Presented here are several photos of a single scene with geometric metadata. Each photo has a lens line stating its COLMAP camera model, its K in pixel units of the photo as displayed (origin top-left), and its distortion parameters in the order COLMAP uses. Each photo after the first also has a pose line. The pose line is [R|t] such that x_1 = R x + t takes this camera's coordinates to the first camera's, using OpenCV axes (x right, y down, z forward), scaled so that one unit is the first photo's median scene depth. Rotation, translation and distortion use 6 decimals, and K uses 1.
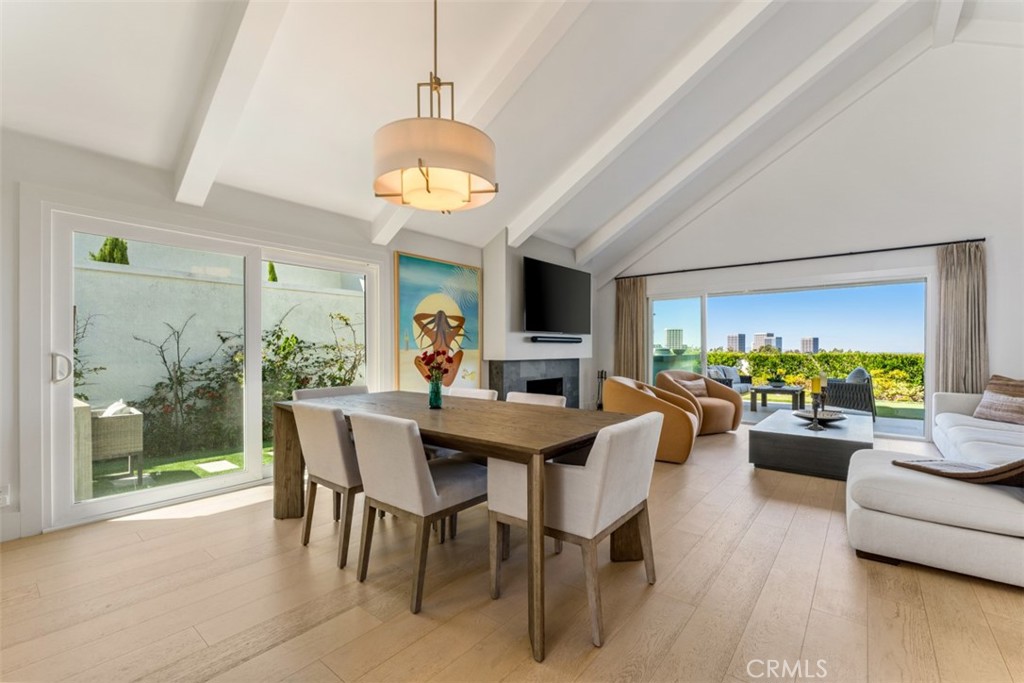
lens RADIAL K [[433.8, 0, 510.9], [0, 433.8, 347.1], [0, 0, 1]] dist [-0.003206, 0.000062]
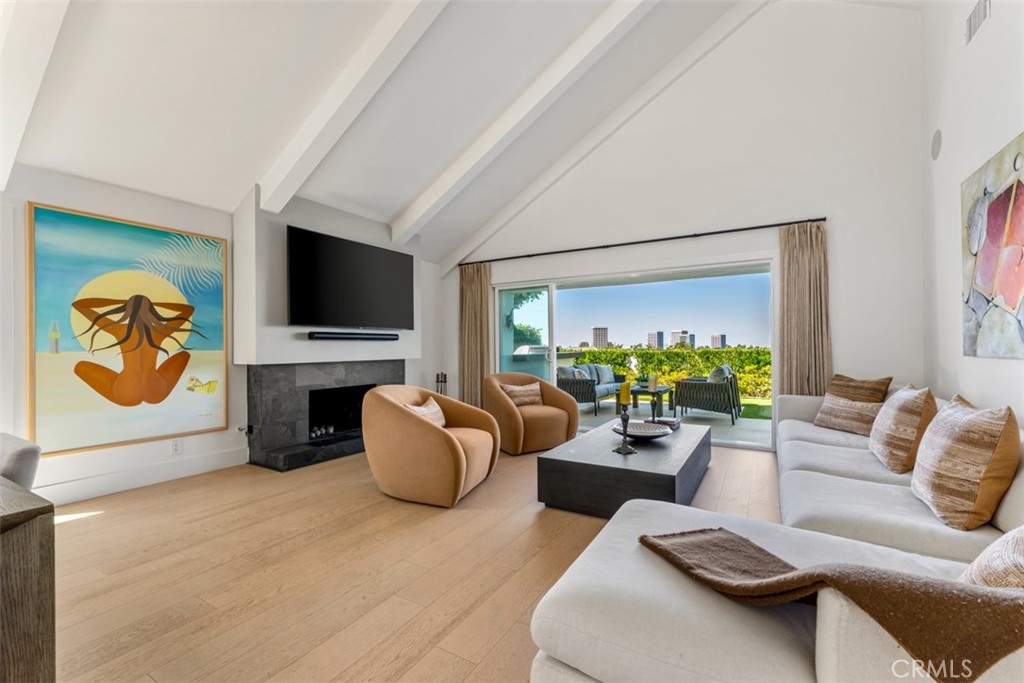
lens RADIAL K [[433.8, 0, 506.3], [0, 433.8, 339.5], [0, 0, 1]] dist [-0.003206, 0.000062]
pose [[0.988667, -0.006135, 0.150002, 0.294865], [0.008098, 0.999889, -0.012478, 0.000417], [-0.149909, 0.013552, 0.988607, 0.211870]]
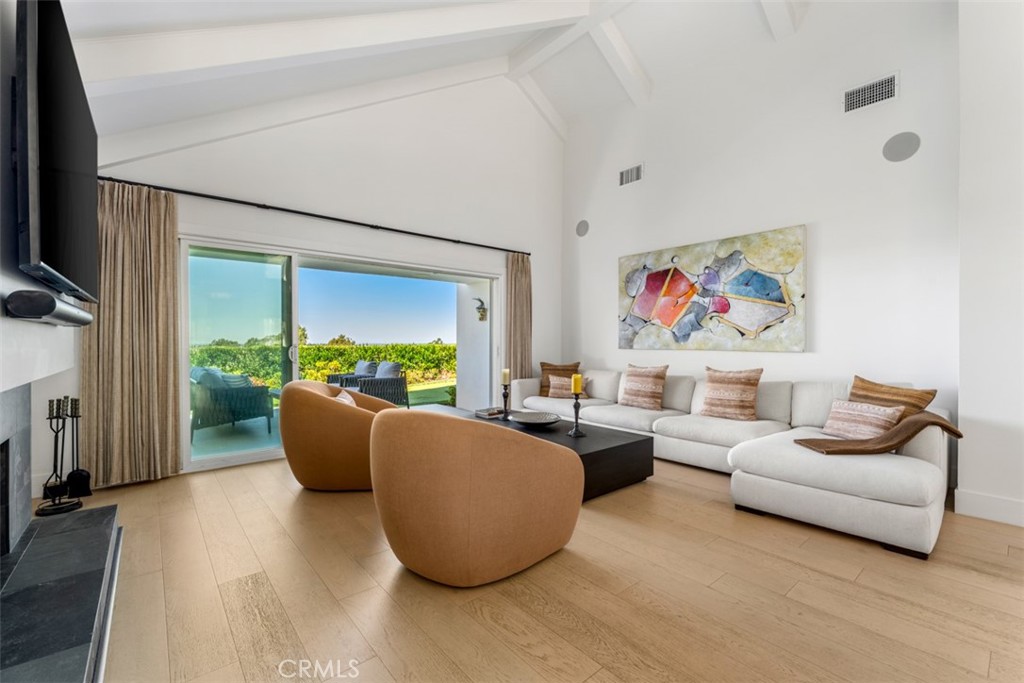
lens RADIAL K [[433.8, 0, 512.1], [0, 433.8, 342.4], [0, 0, 1]] dist [-0.003206, 0.000062]
pose [[0.184047, -0.004035, 0.982909, -0.132737], [-0.004937, 0.999975, 0.005030, -0.000270], [-0.982905, -0.005778, 0.184022, 0.741008]]
